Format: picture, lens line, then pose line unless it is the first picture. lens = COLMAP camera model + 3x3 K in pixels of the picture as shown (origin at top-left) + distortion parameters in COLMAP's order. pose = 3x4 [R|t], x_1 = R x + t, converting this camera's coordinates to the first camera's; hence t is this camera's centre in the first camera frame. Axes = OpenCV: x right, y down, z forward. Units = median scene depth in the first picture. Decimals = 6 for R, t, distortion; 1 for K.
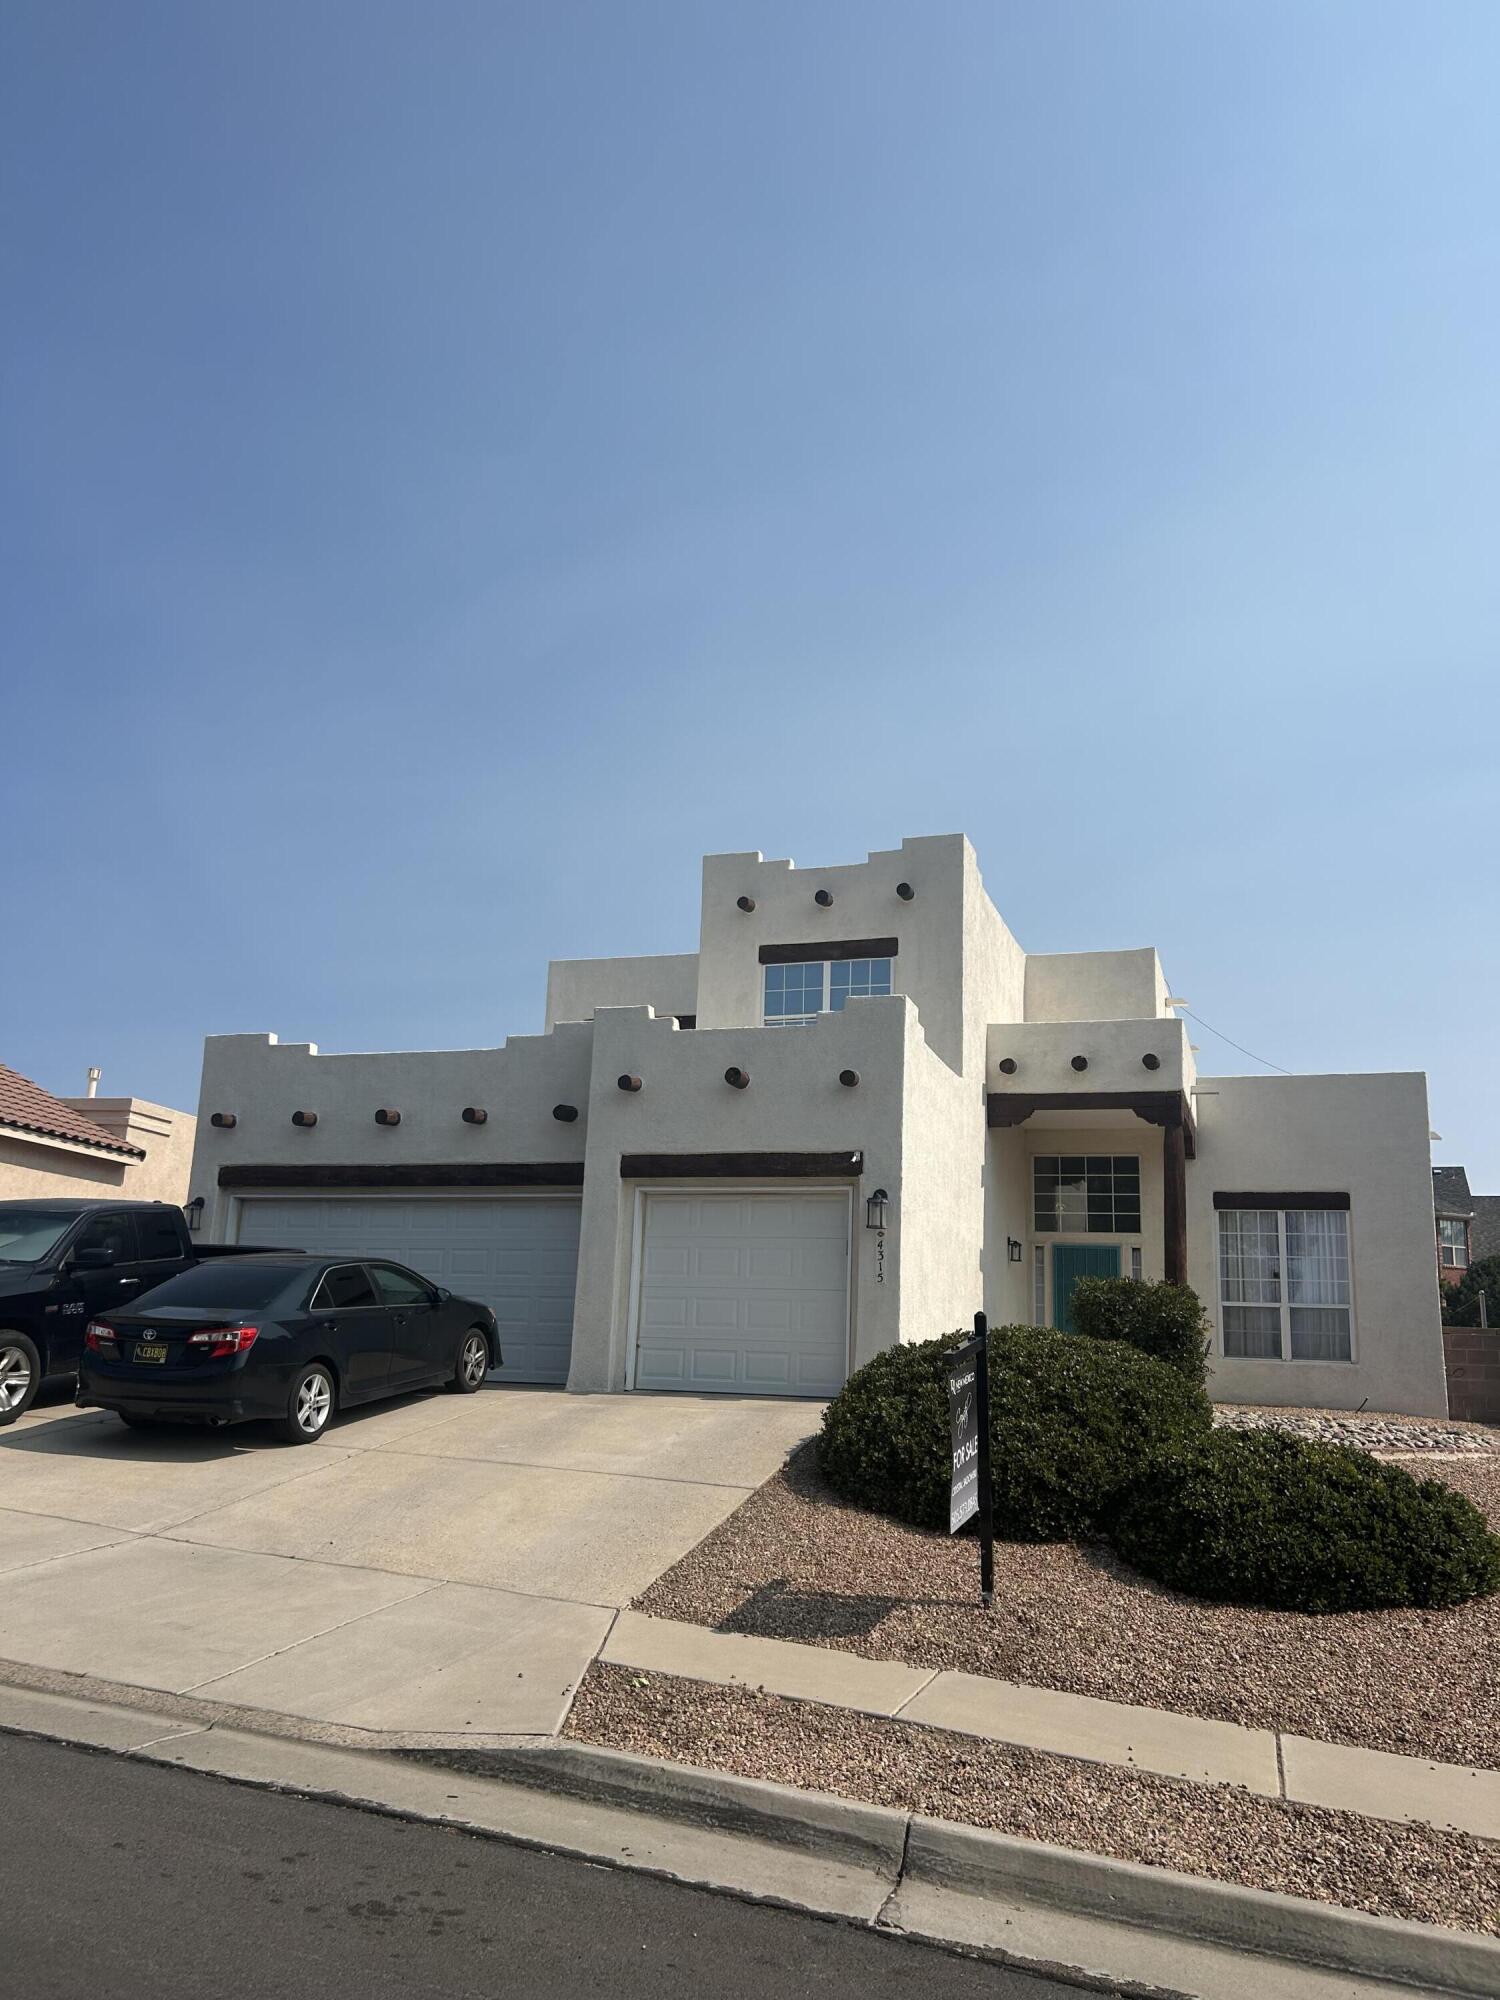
lens RADIAL K [[1446.7, 0, 747.1], [0, 1446.7, 1041.0], [0, 0, 1]] dist [0.133196, -0.303128]
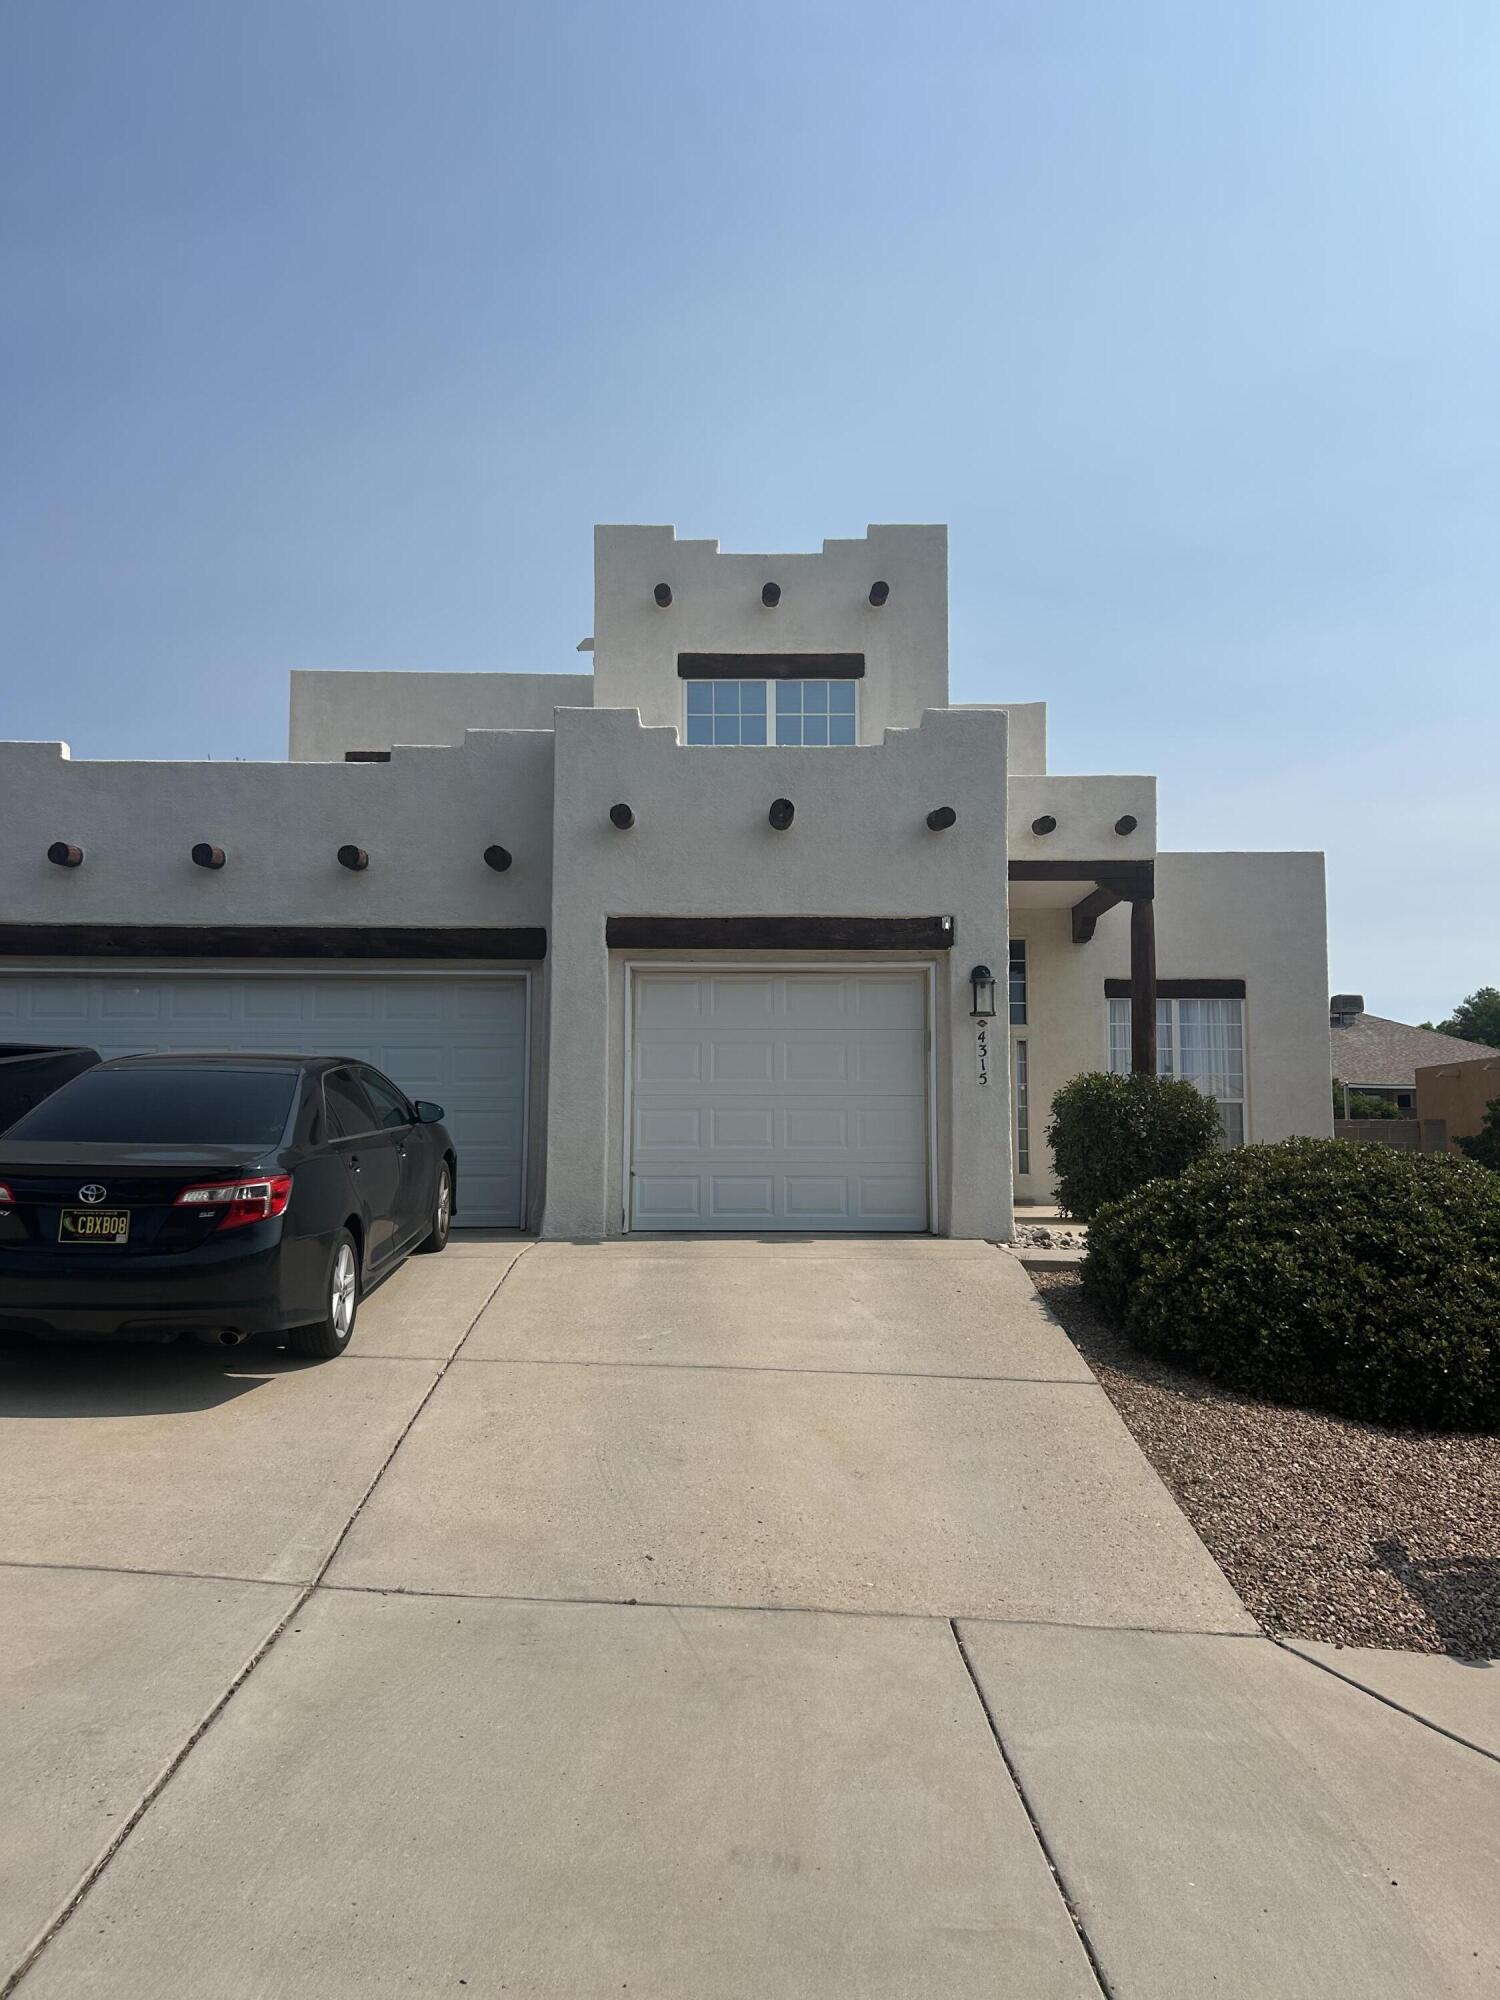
lens RADIAL K [[1446.7, 0, 747.1], [0, 1446.7, 1041.0], [0, 0, 1]] dist [0.133196, -0.303128]
pose [[0.944995, -0.005830, 0.327034, -0.256352], [-0.038754, 0.990803, 0.129647, 0.043508], [-0.324782, -0.135190, 0.936077, 0.292379]]
